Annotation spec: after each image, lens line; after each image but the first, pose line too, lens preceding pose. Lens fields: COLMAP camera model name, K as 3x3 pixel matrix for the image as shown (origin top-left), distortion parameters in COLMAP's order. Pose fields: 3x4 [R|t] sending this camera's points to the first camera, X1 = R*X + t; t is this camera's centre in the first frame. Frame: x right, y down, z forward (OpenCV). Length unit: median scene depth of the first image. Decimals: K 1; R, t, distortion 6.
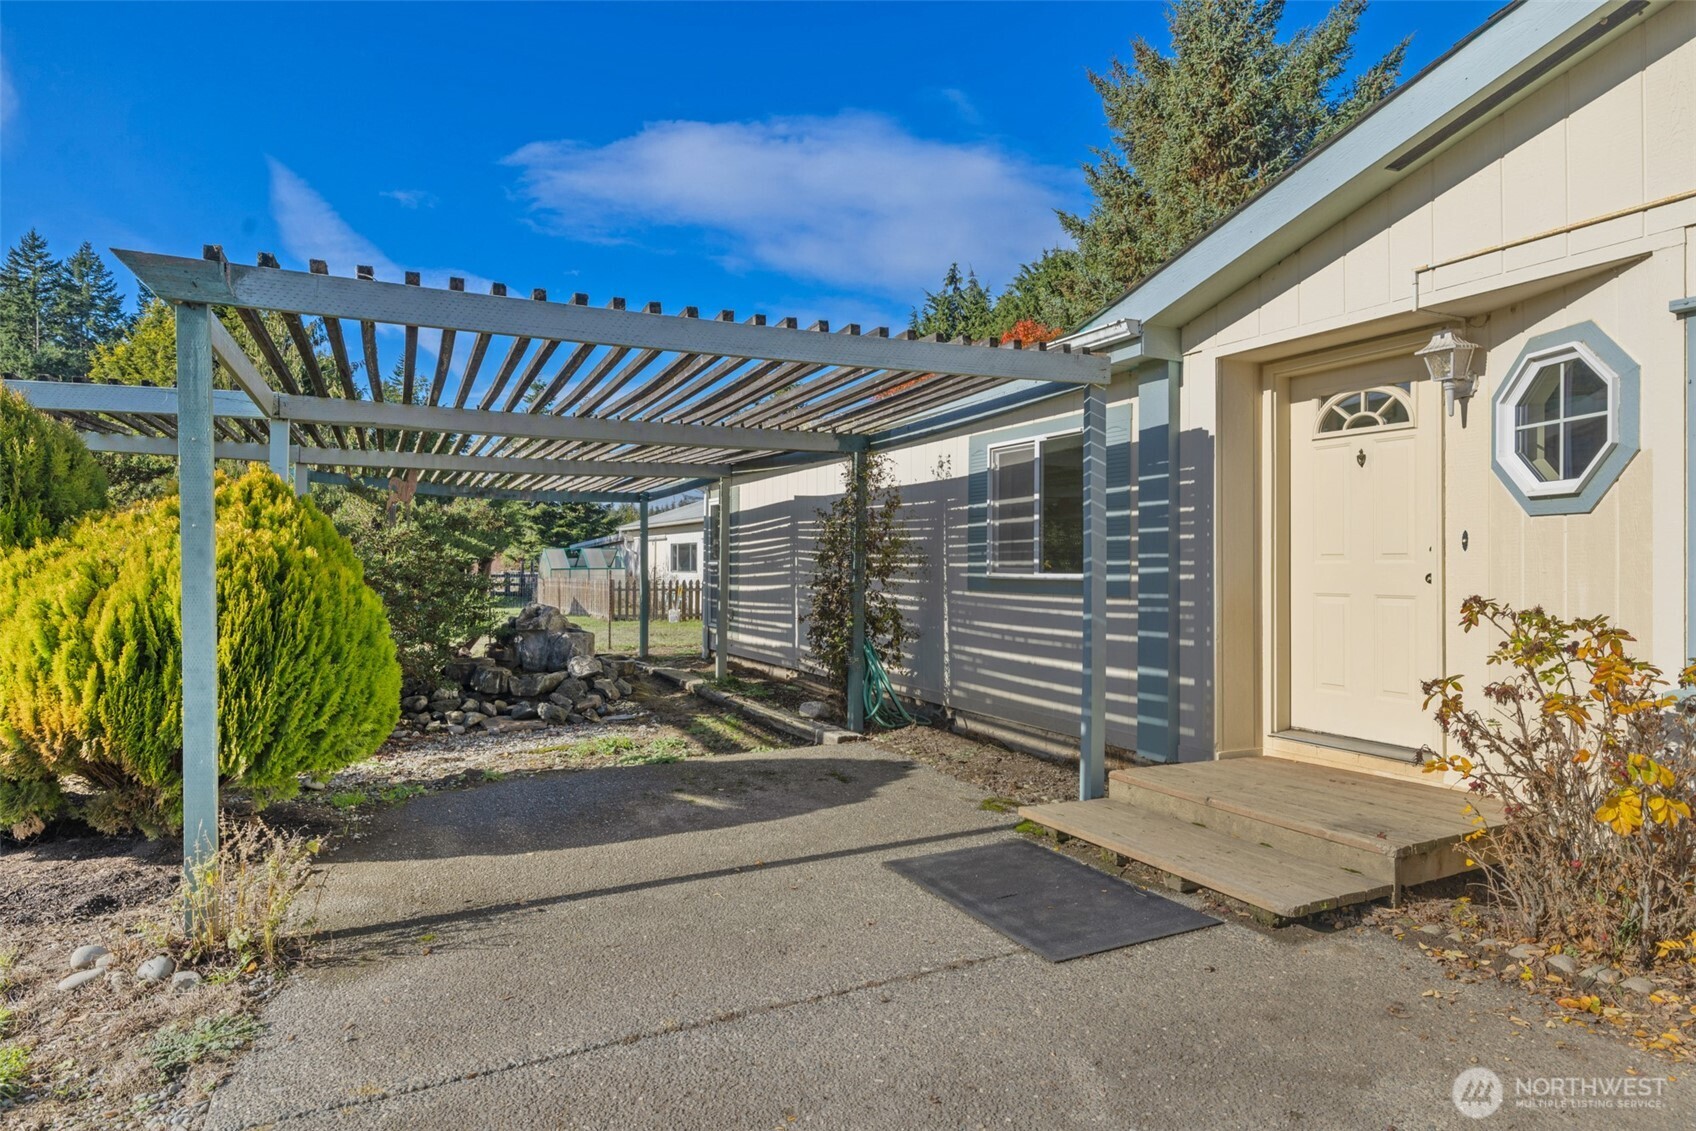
lens RADIAL K [[938.8, 0, 847.3], [0, 938.8, 562.1], [0, 0, 1]] dist [0.000083, 0.000341]
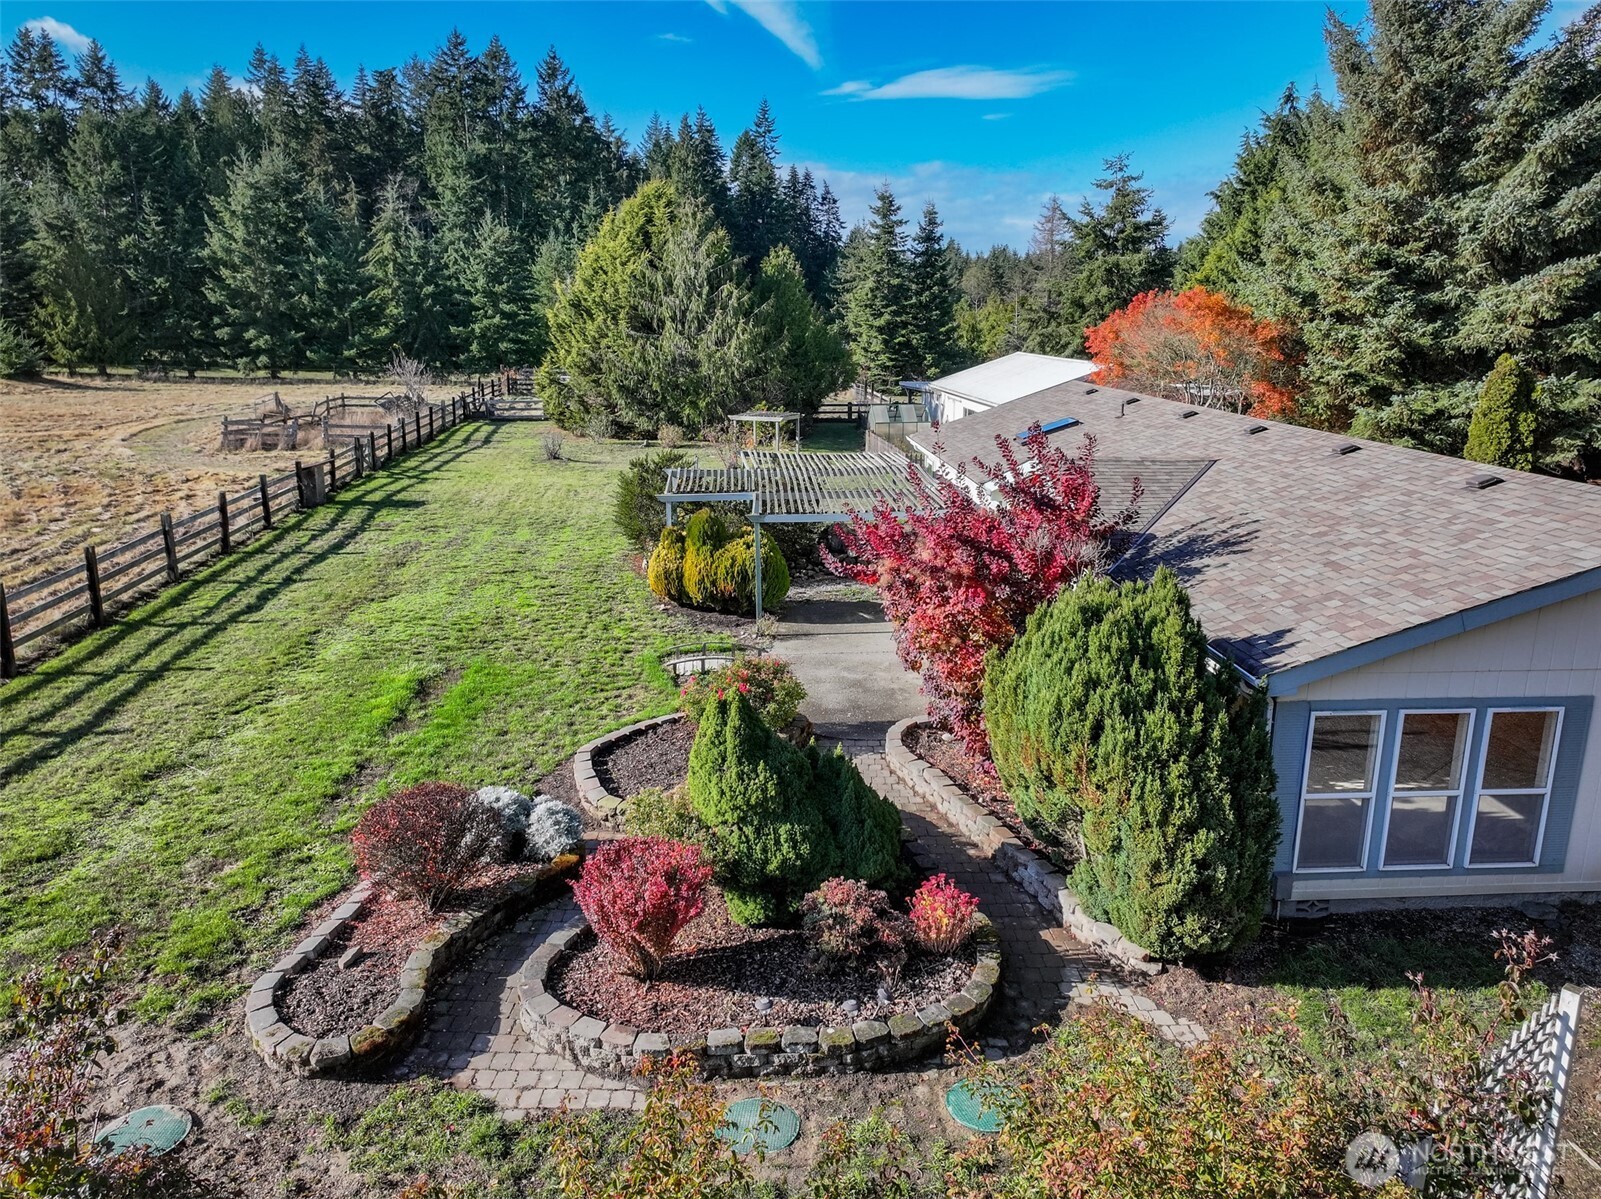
lens RADIAL K [[1131.7, 0, 801.7], [0, 1131.7, 598.1], [0, 0, 1]] dist [0.006227, 0.008332]
pose [[0.918146, 0.098807, -0.383726, 0.113953], [0.003633, 0.966271, 0.257501, -0.082776], [0.396227, -0.237817, 0.886819, -0.260844]]
